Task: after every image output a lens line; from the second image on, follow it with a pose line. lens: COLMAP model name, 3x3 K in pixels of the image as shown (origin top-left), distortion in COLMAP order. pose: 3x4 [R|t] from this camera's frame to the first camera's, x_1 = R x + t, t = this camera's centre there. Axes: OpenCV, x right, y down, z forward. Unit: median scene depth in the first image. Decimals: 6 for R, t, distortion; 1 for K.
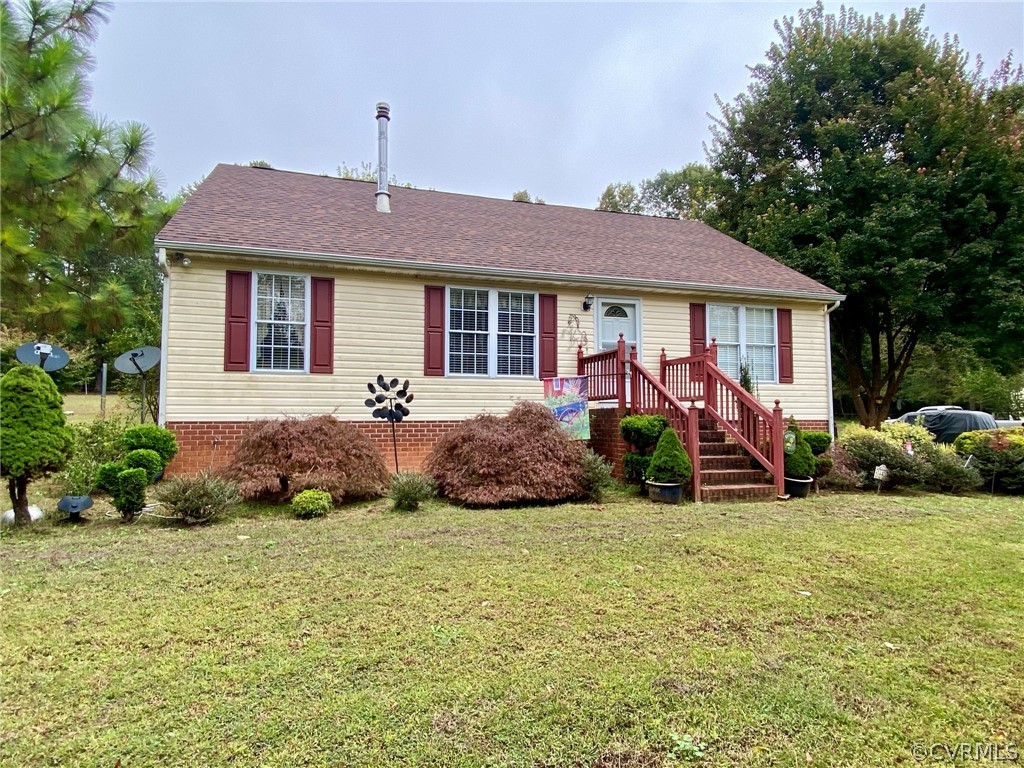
lens RADIAL K [[546.2, 0, 512.0], [0, 546.2, 384.0], [0, 0, 1]] dist [0.053045, -0.000875]
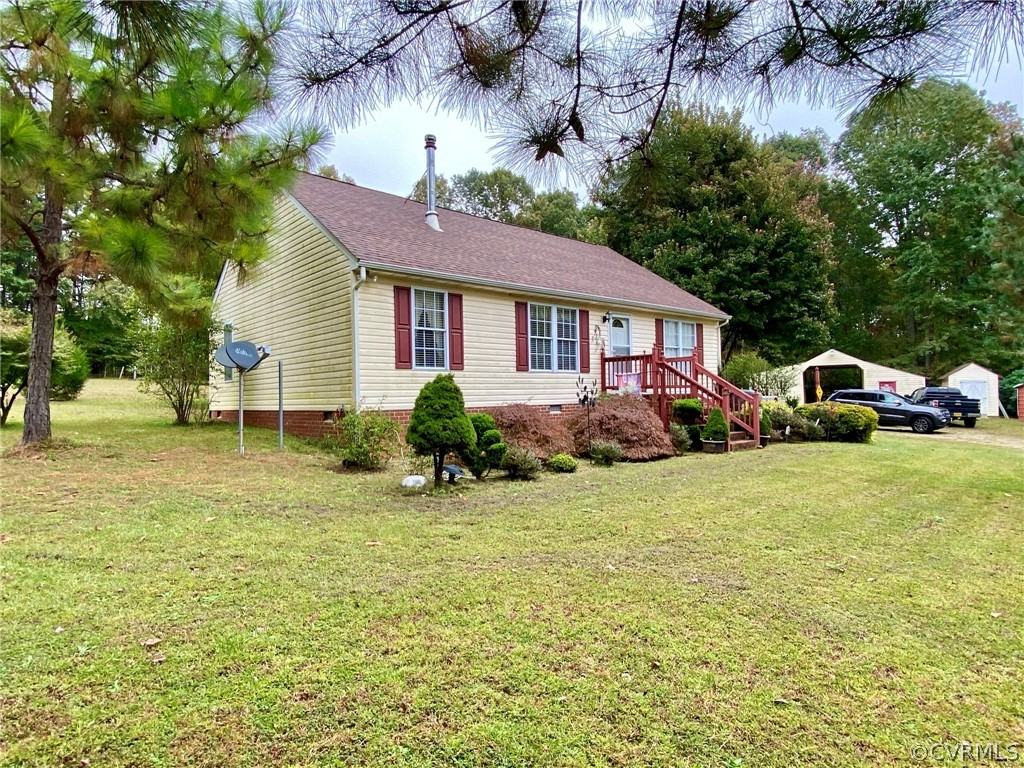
lens RADIAL K [[566.1, 0, 508.5], [0, 566.1, 373.3], [0, 0, 1]] dist [0.177714, -0.000071]
pose [[0.915928, -0.003856, 0.401323, -0.662032], [0.003455, 0.999993, 0.001722, -0.011884], [-0.401327, -0.000190, 0.915935, -0.206547]]
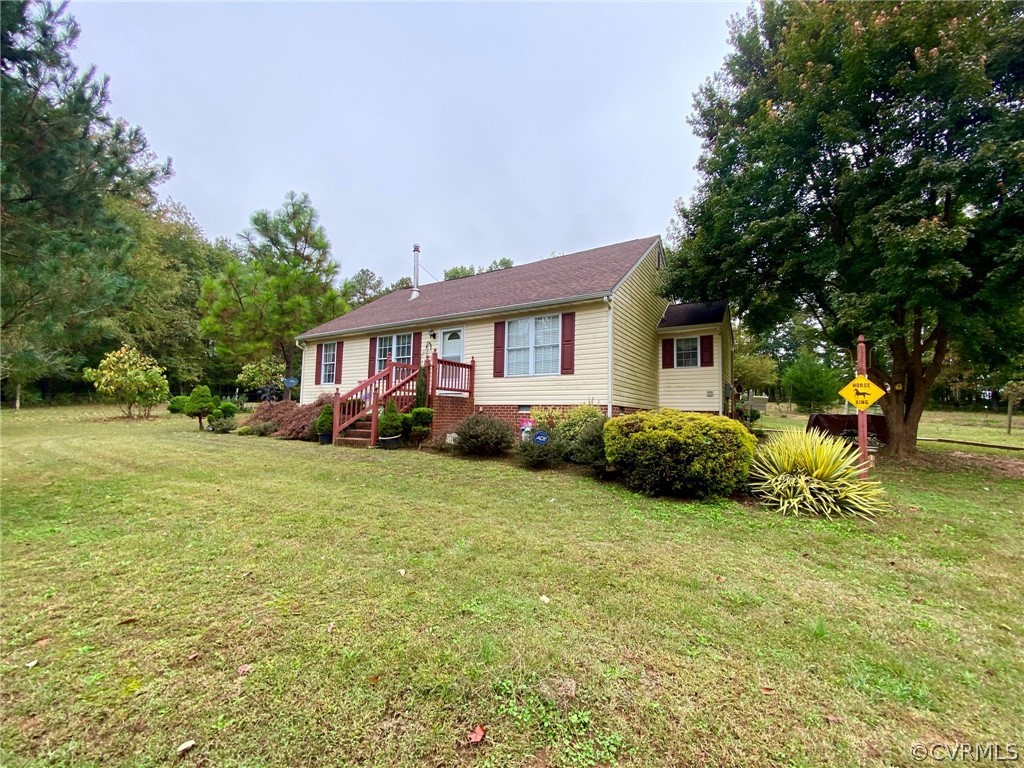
lens RADIAL K [[408.2, 0, 512.6], [0, 408.2, 379.6], [0, 0, 1]] dist [0.000679, -0.013796]
pose [[0.663831, -0.043442, -0.746619, 1.224411], [0.046231, 0.998786, -0.017010, 0.022059], [0.746452, -0.023226, 0.665034, 0.356663]]
